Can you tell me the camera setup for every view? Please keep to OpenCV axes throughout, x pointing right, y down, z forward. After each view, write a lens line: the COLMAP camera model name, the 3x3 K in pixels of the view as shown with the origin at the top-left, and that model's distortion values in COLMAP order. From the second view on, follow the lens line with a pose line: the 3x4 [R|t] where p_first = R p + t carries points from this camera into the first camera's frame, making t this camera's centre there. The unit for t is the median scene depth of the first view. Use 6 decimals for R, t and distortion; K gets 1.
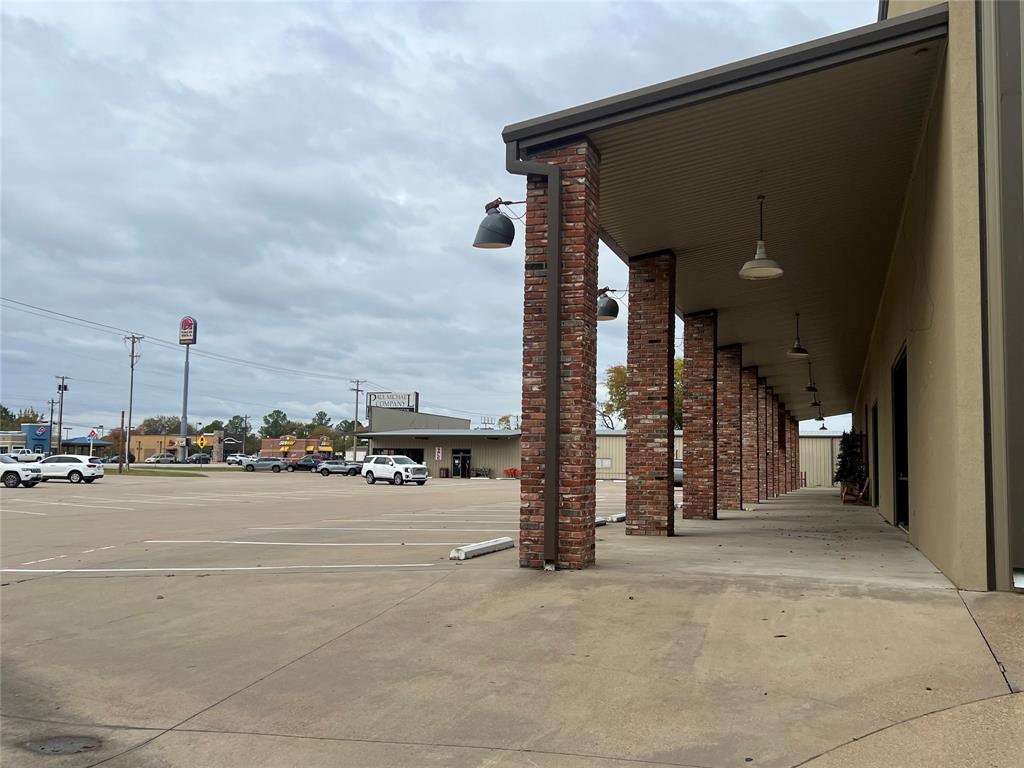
lens RADIAL K [[995.4, 0, 512.5], [0, 995.4, 382.9], [0, 0, 1]] dist [0.100071, 0.000000]
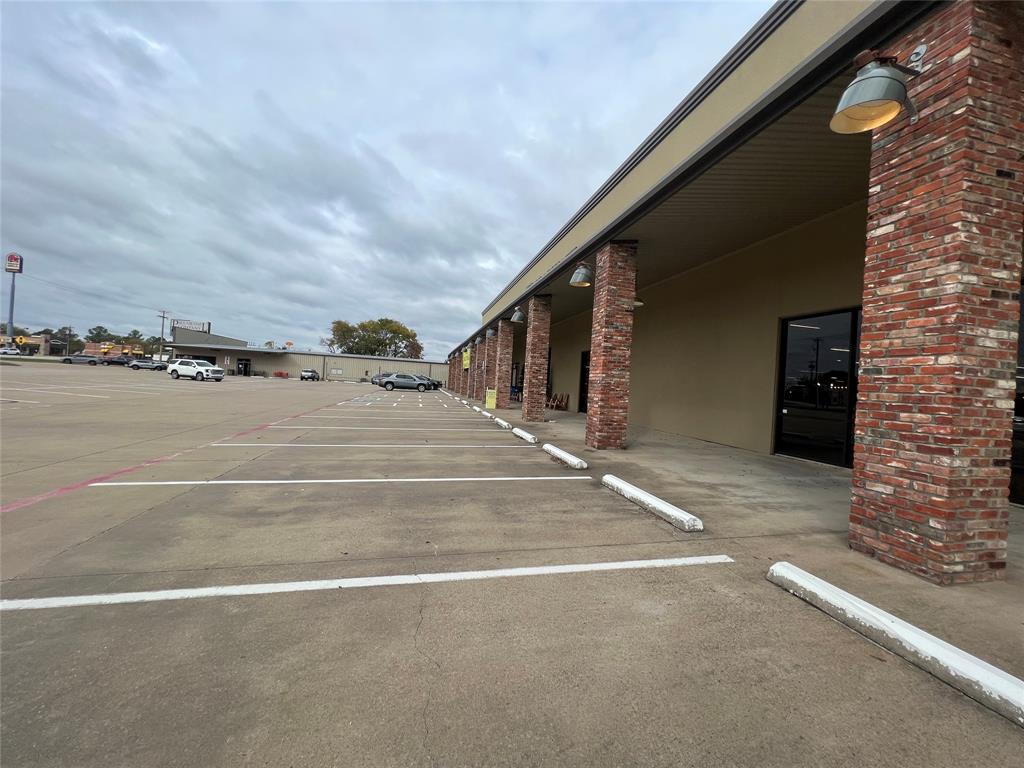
lens RADIAL K [[407.1, 0, 508.5], [0, 407.1, 385.8], [0, 0, 1]] dist [-0.006297, 0.000560]
pose [[0.849217, 0.033451, 0.526984, -0.027248], [-0.092207, 0.992052, 0.085616, 0.011099], [-0.519932, -0.121298, 0.845552, 0.167365]]
